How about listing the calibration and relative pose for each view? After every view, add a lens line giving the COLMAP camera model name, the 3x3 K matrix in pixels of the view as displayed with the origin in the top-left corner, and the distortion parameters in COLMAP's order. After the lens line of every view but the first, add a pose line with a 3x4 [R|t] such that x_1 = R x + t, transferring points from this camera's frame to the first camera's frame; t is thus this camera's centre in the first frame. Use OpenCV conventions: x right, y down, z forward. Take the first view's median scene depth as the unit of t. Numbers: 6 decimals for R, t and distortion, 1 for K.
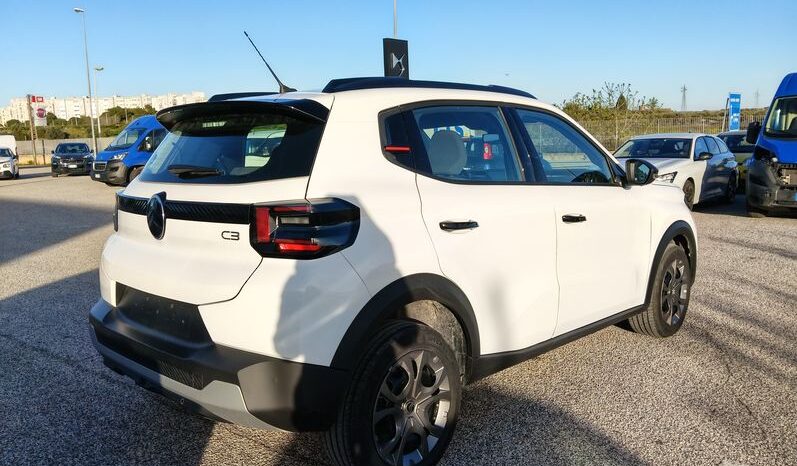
lens RADIAL K [[642.2, 0, 397.7], [0, 642.2, 234.2], [0, 0, 1]] dist [0.073130, -0.165387]
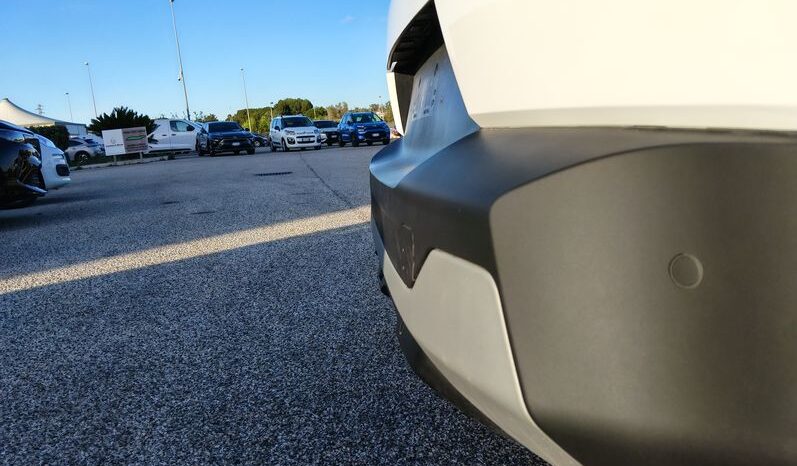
lens RADIAL K [[642.2, 0, 396.7], [0, 642.2, 238.1], [0, 0, 1]] dist [0.073130, -0.165387]
pose [[0.747792, 0.071724, -0.660047, -0.085636], [-0.033571, 0.996961, 0.070301, 0.129226], [0.663083, -0.030412, 0.747927, 0.515312]]
